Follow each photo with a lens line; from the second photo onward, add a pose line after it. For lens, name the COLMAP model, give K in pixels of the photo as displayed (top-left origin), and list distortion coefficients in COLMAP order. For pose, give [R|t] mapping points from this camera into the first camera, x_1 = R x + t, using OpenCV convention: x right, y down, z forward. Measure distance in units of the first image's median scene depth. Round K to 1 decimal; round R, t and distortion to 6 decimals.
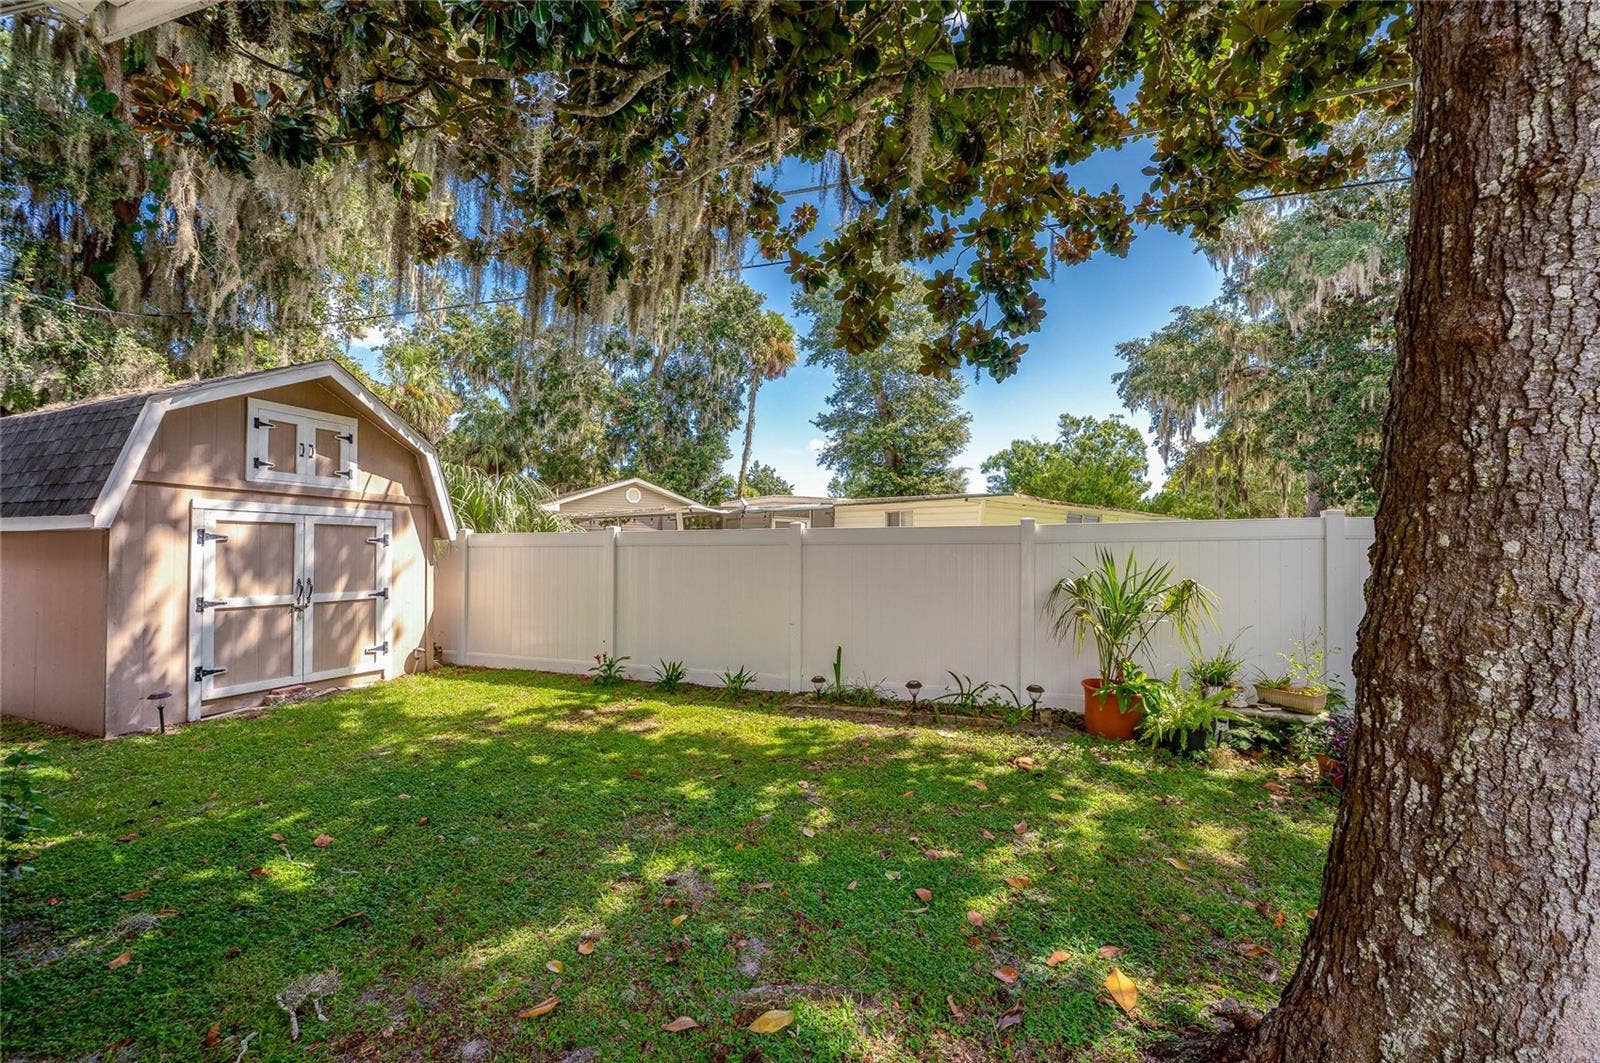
lens RADIAL K [[657.8, 0, 825.7], [0, 657.8, 537.0], [0, 0, 1]] dist [-0.017439, -0.000119]
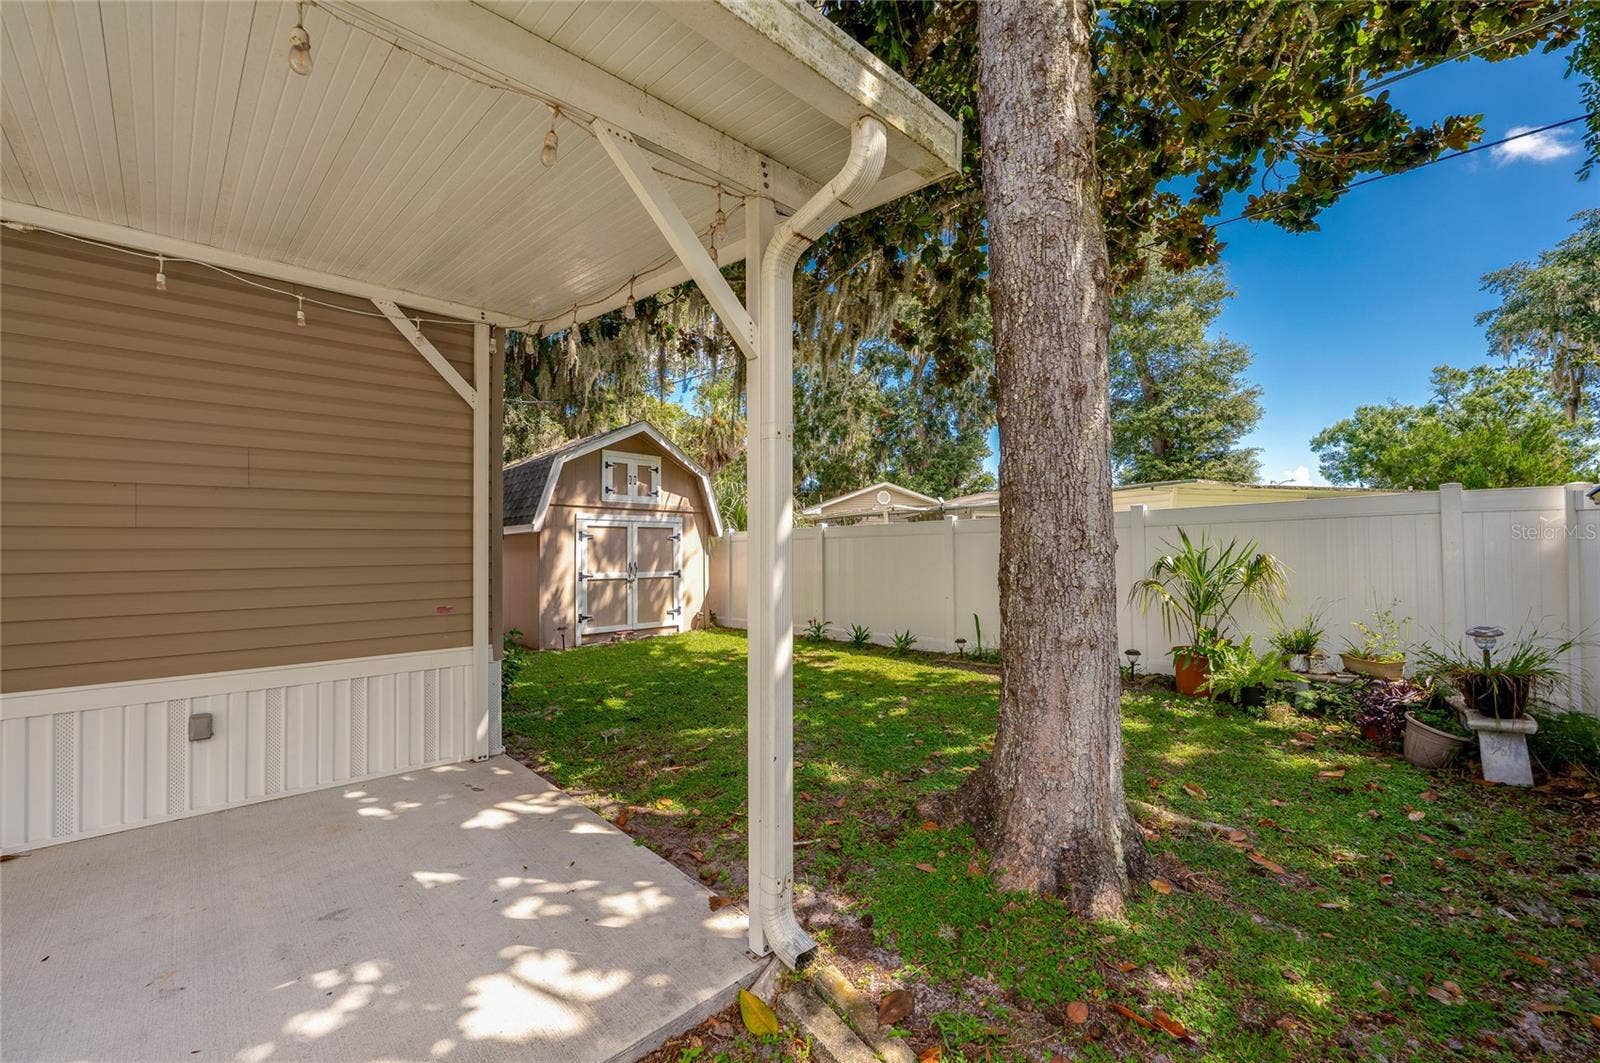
lens RADIAL K [[680.1, 0, 800.0], [0, 680.1, 531.5], [0, 0, 1]] dist [-0.027037, -0.000041]
pose [[0.893419, -0.023889, -0.448589, 0.270591], [0.019705, 0.999708, -0.013993, 0.019661], [0.448792, 0.003662, 0.893629, -0.260159]]
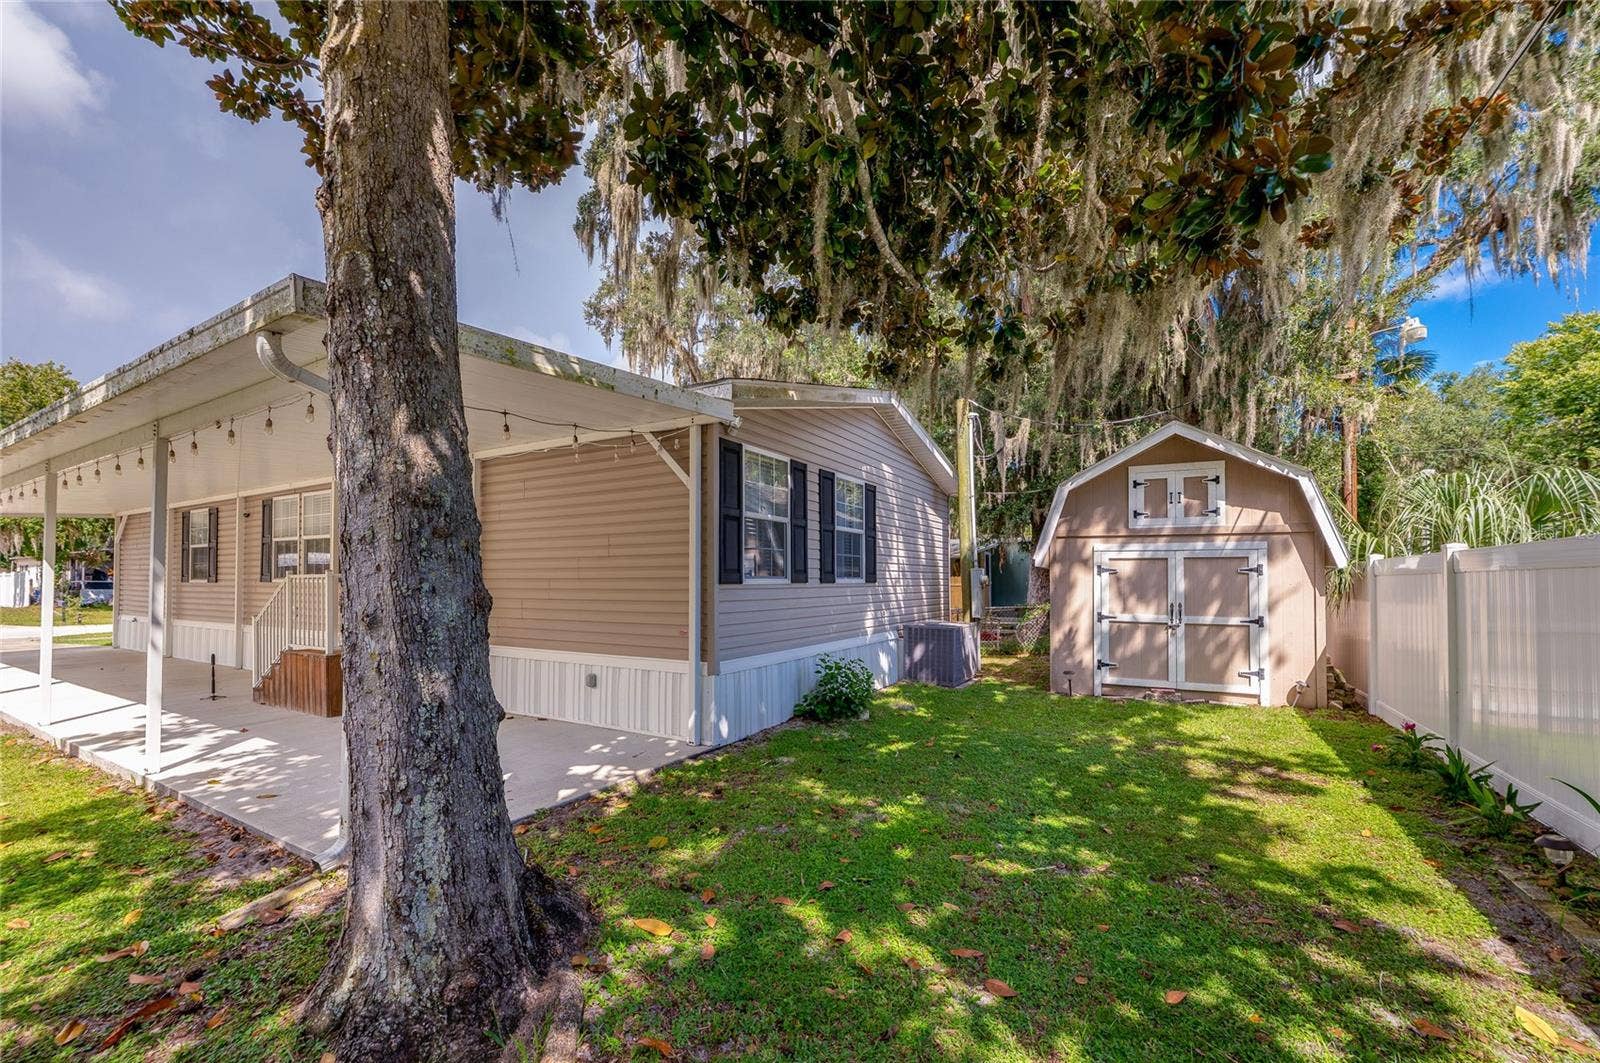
lens RADIAL K [[646.0, 0, 751.7], [0, 646.0, 564.5], [0, 0, 1]] dist [-0.014253, -0.000068]
pose [[-0.229698, -0.025326, -0.972932, 0.524845], [0.018244, 0.999374, -0.030321, 0.013601], [0.973091, -0.024715, -0.229092, 0.477737]]
